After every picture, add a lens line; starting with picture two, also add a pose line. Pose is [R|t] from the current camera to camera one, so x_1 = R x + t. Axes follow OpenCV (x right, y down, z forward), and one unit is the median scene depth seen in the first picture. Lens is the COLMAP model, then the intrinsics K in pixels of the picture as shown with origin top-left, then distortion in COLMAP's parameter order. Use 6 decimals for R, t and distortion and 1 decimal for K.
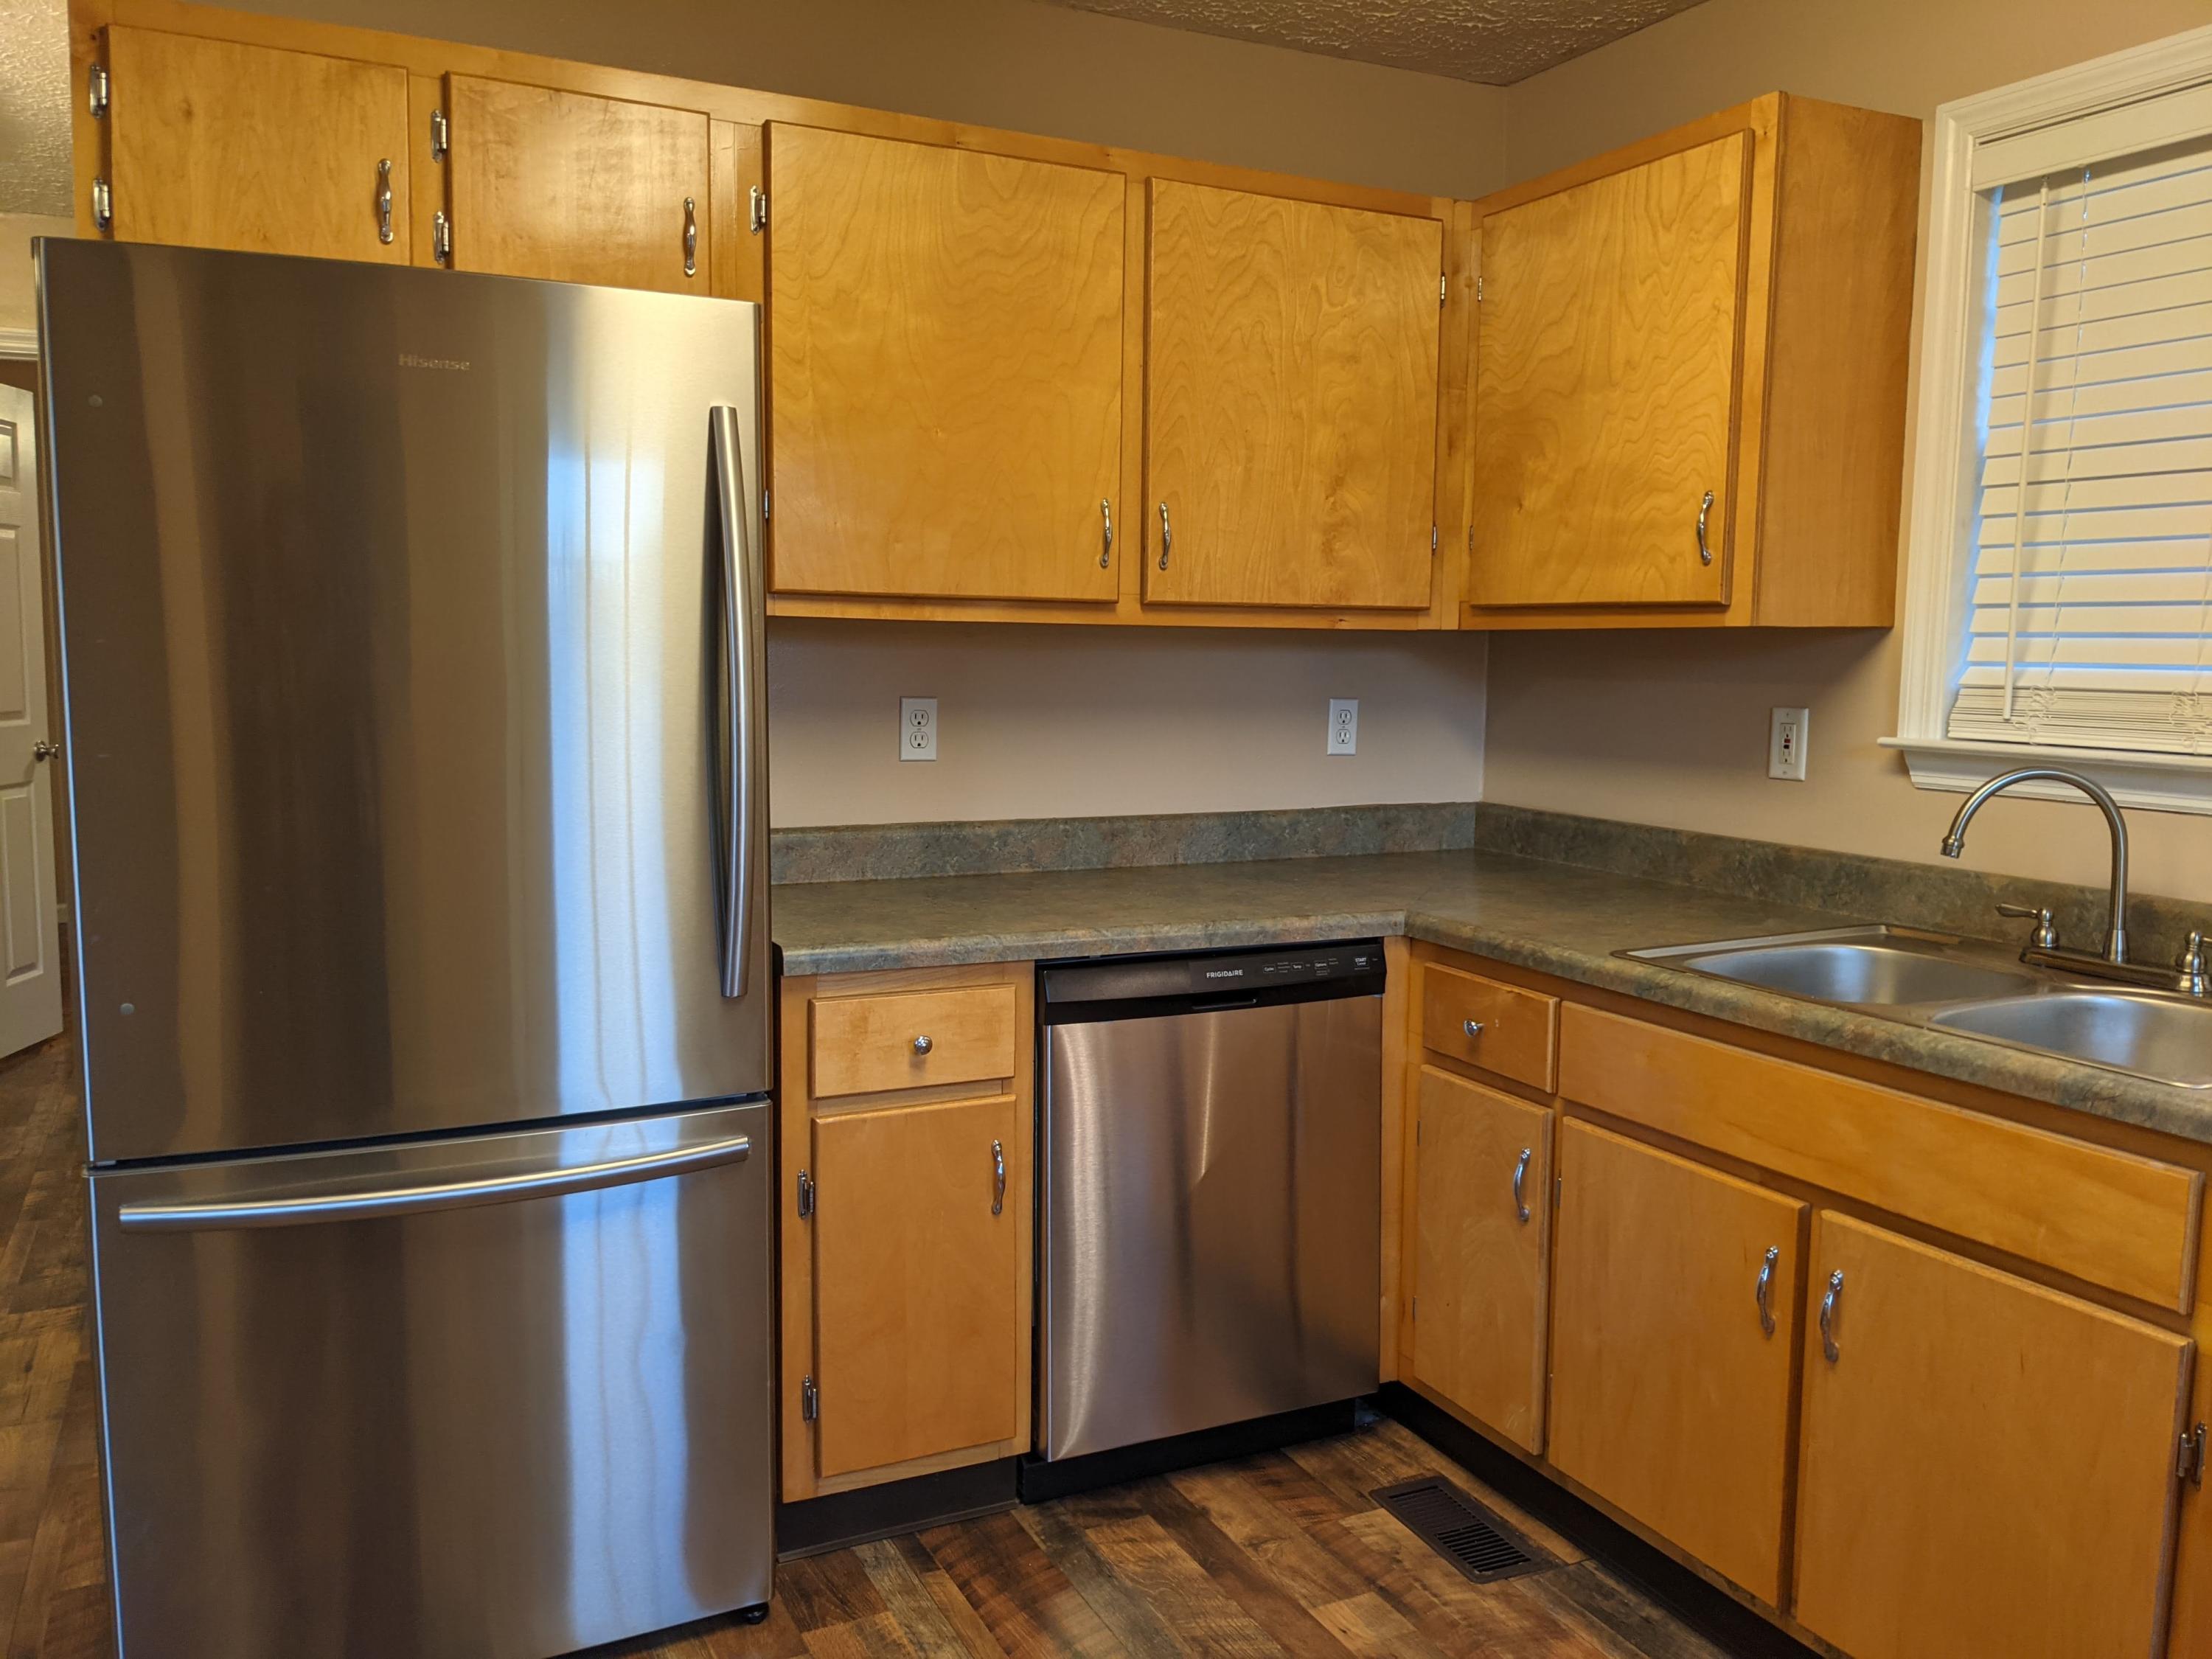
lens RADIAL K [[1741.1, 0, 1112.7], [0, 1741.1, 828.8], [0, 0, 1]] dist [0.058362, -0.093001]
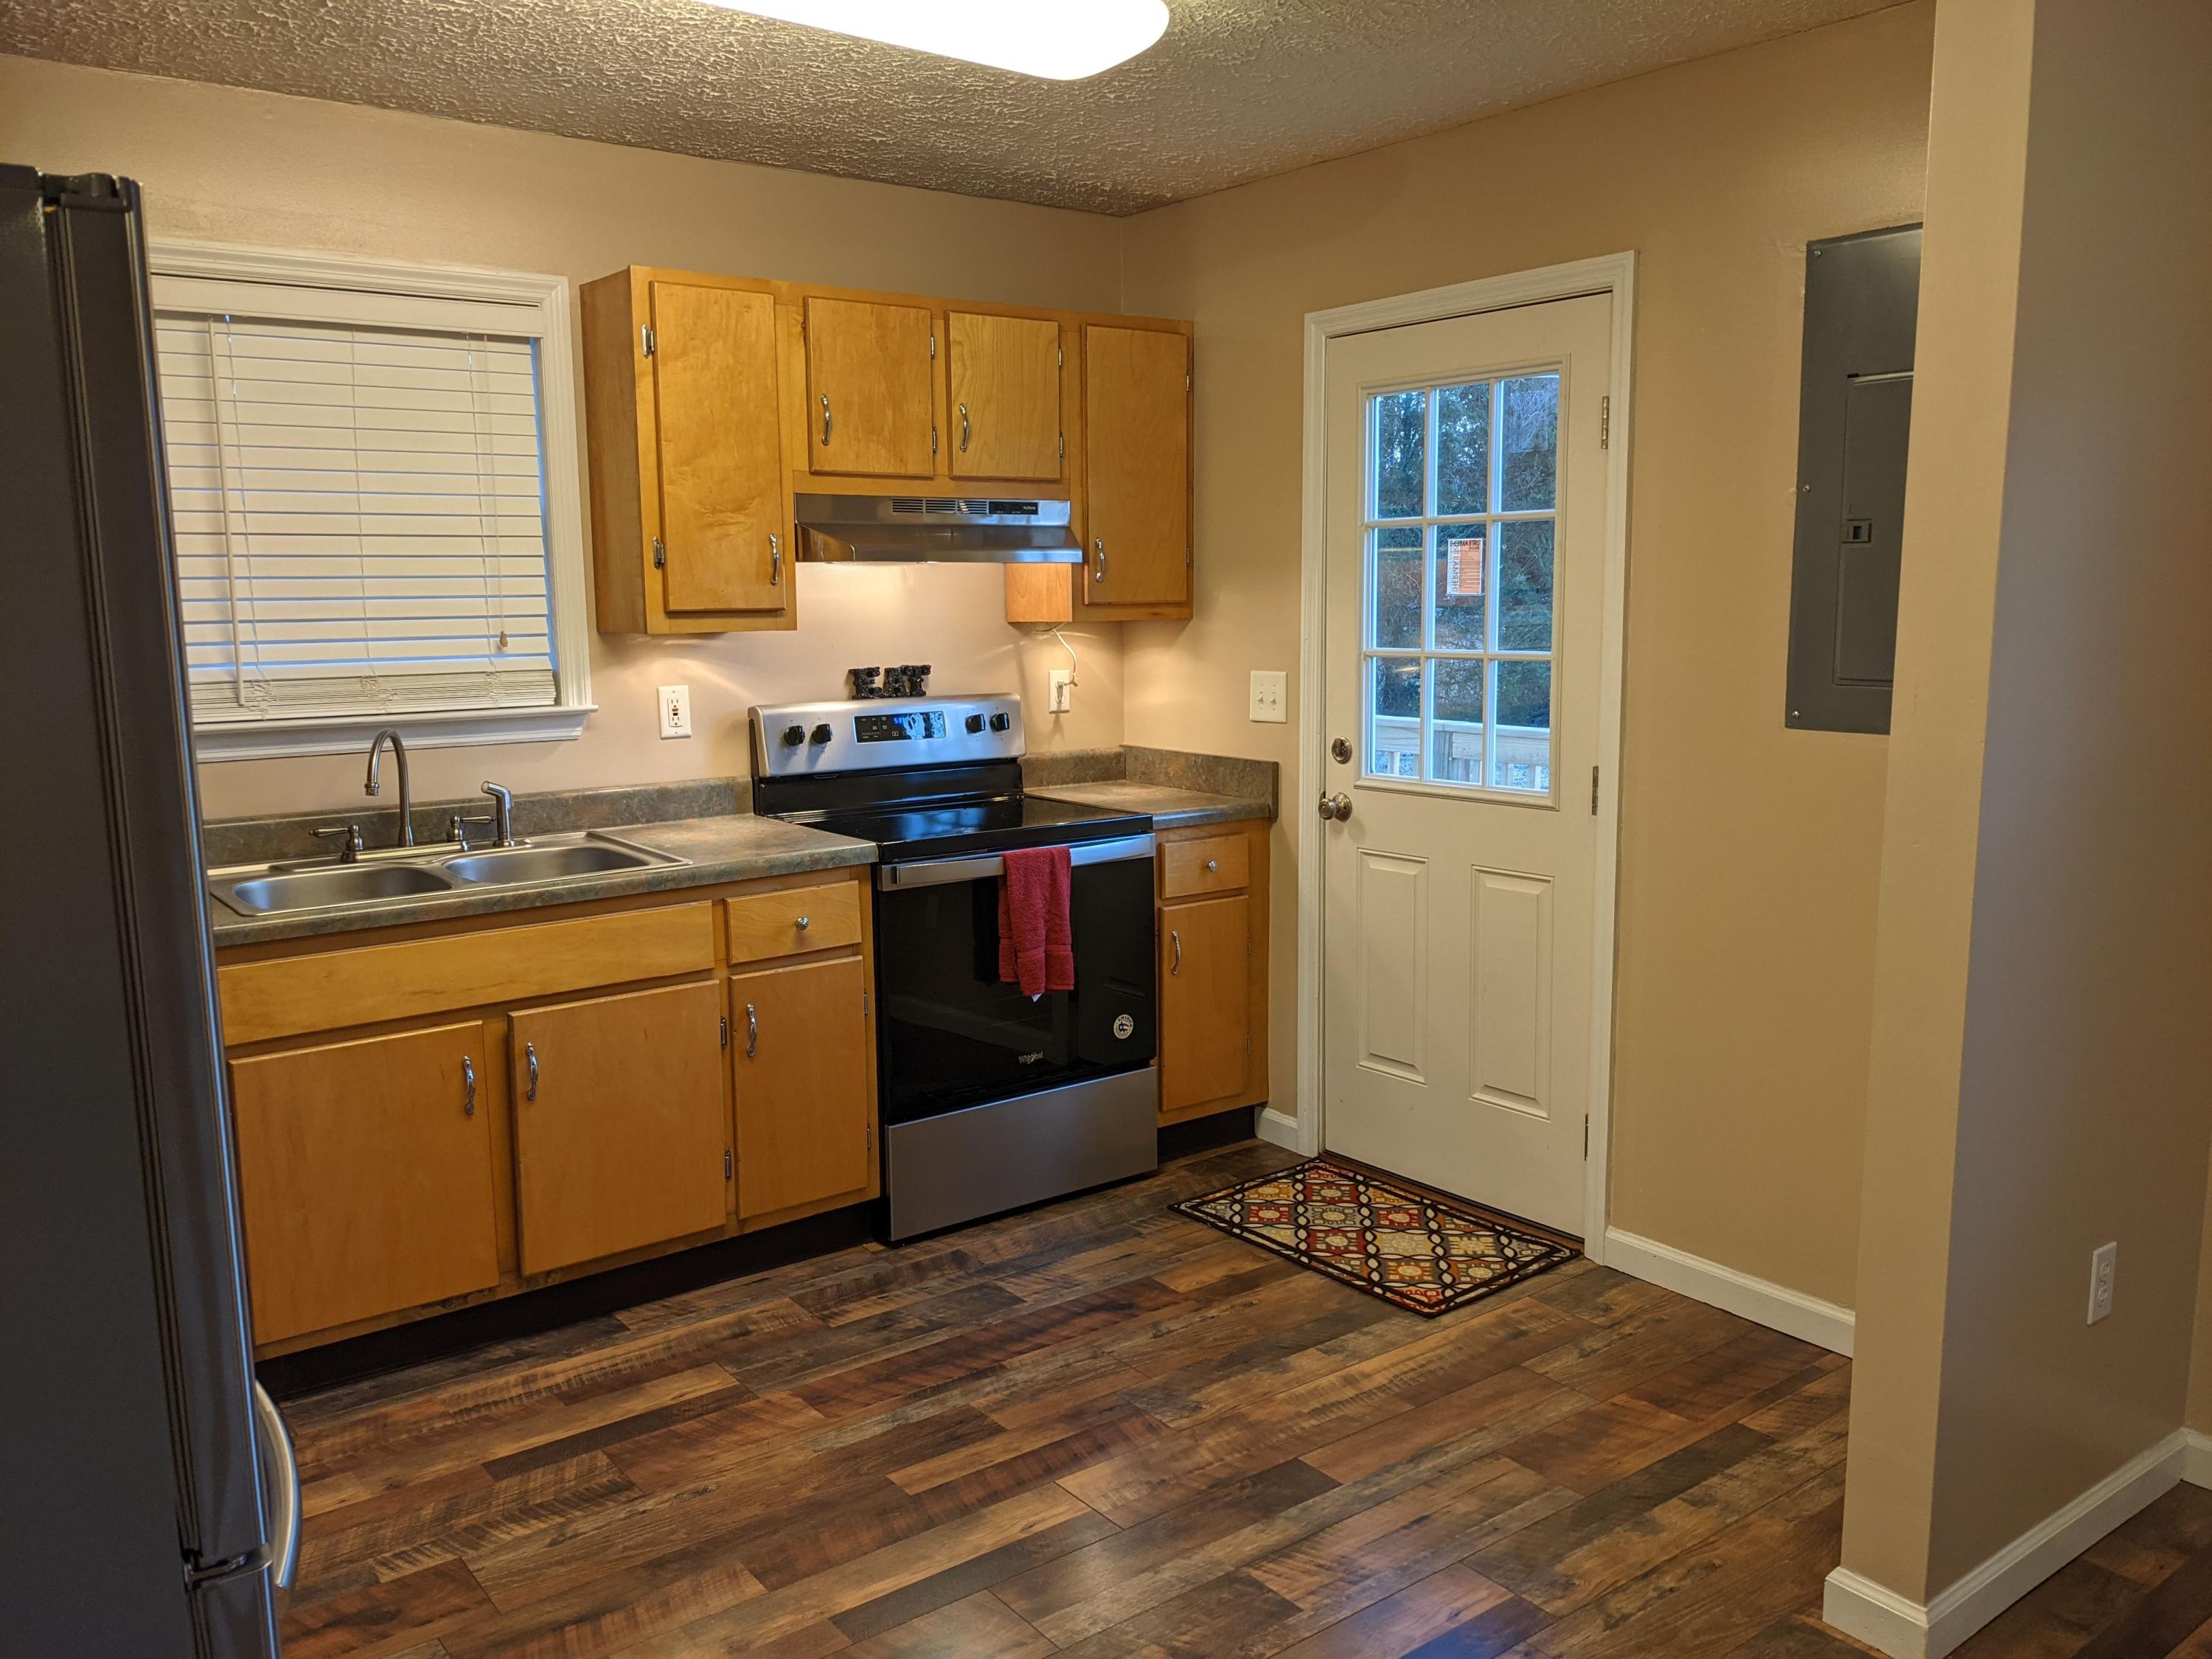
lens RADIAL K [[1741.1, 0, 1120.5], [0, 1741.1, 825.7], [0, 0, 1]] dist [0.058362, -0.093001]
pose [[-0.198241, -0.147106, 0.969051, -0.966249], [0.111890, 0.978814, 0.171477, -0.126227], [-0.973746, 0.142421, -0.177581, 0.572018]]
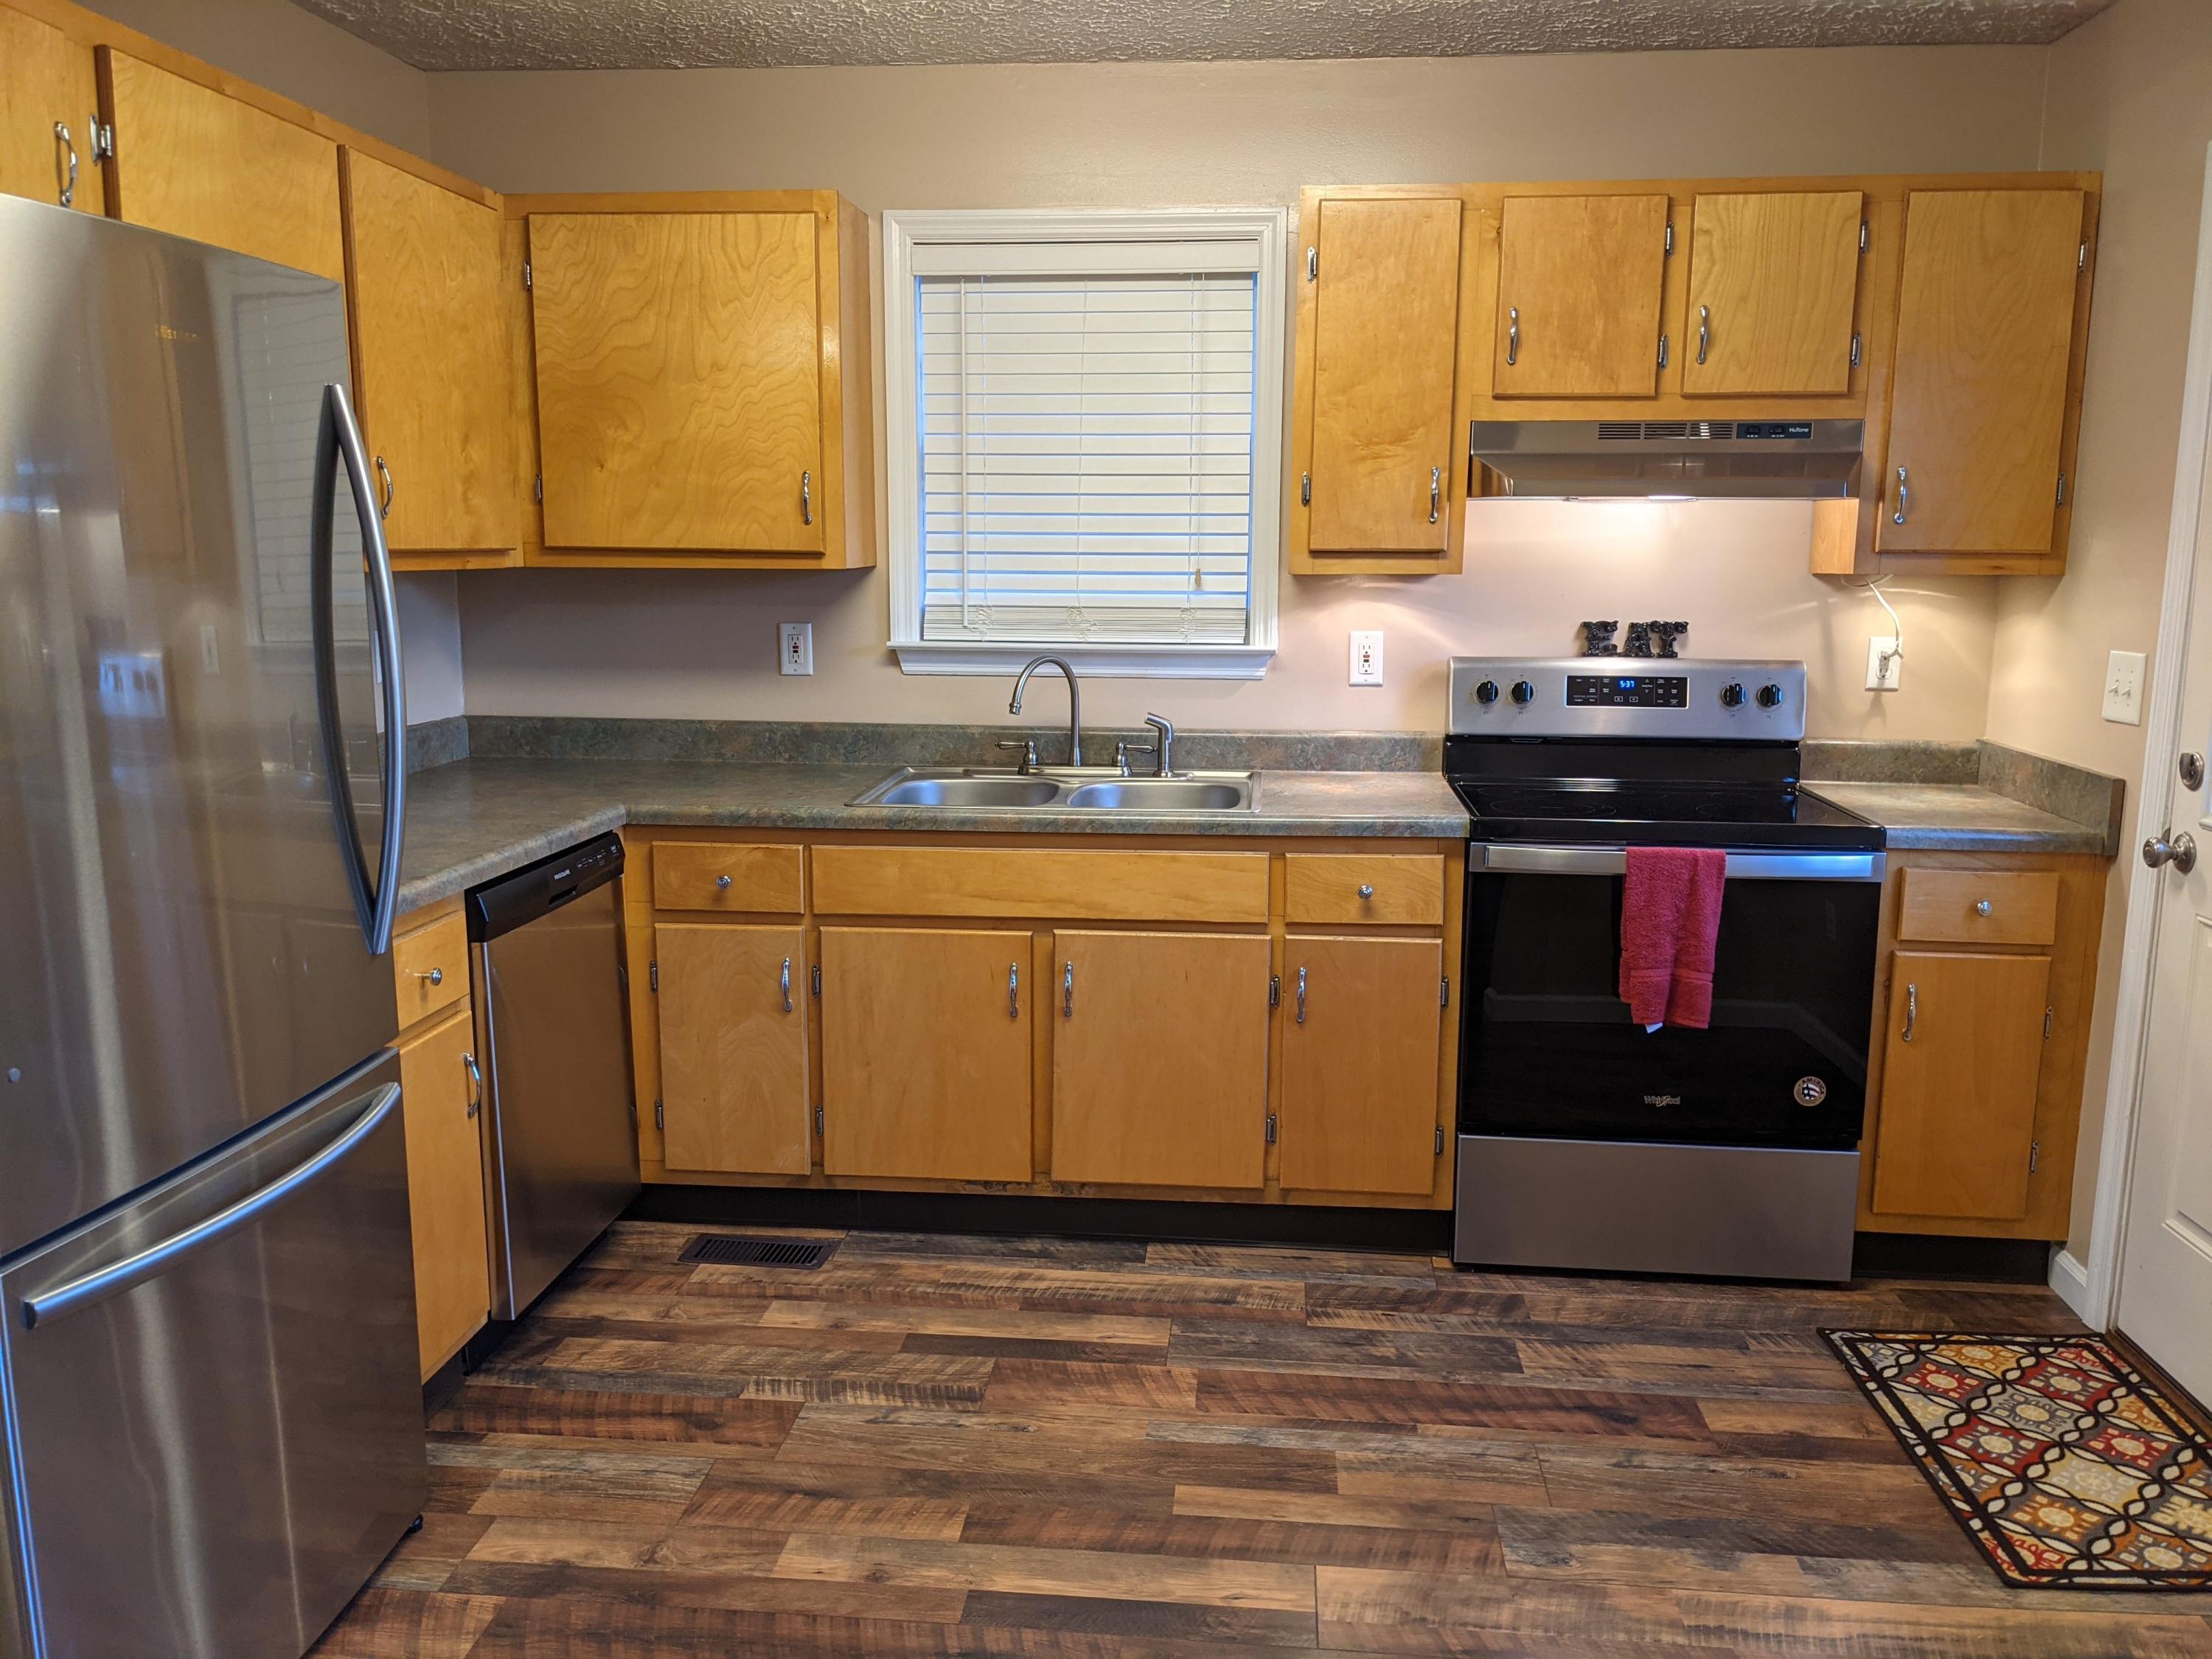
lens RADIAL K [[1741.1, 0, 1110.8], [0, 1741.1, 837.8], [0, 0, 1]] dist [0.058362, -0.093001]
pose [[0.524417, -0.152079, 0.837770, -0.742469], [0.091294, 0.988291, 0.122257, -0.052546], [-0.846553, 0.012370, 0.532161, 0.060203]]
